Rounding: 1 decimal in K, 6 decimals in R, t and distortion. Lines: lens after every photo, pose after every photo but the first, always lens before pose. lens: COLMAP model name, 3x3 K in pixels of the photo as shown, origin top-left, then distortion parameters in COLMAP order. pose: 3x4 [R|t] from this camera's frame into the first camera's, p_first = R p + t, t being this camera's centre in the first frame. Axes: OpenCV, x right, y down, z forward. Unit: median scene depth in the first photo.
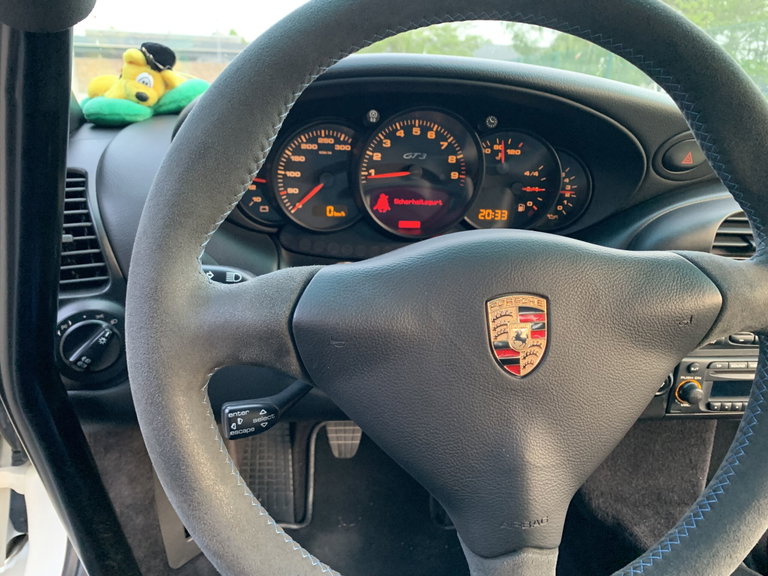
lens RADIAL K [[583.2, 0, 380.2], [0, 583.2, 298.6], [0, 0, 1]] dist [0.011677, 0.003446]
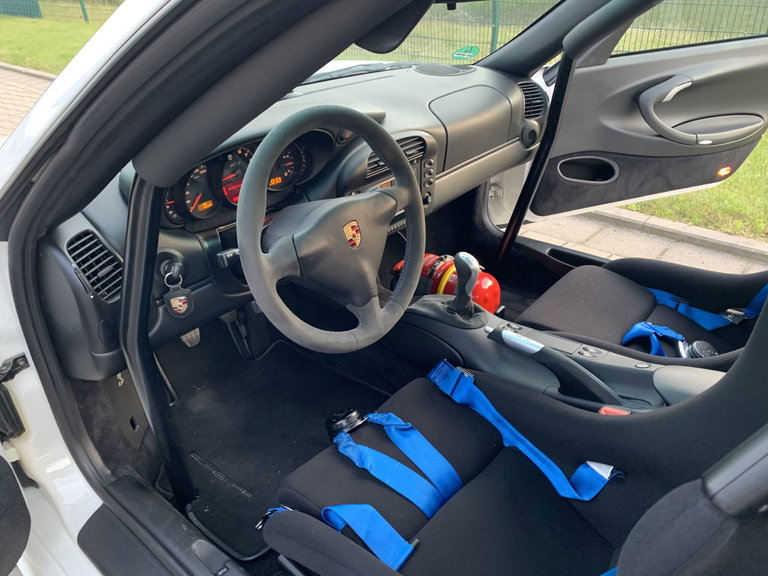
lens RADIAL K [[583.2, 0, 380.2], [0, 583.2, 298.6], [0, 0, 1]] dist [0.011677, 0.003446]
pose [[0.744502, -0.406976, 0.529233, -1.369715], [0.278834, 0.909815, 0.307389, -0.518554], [-0.606604, -0.081284, 0.790838, -1.502713]]
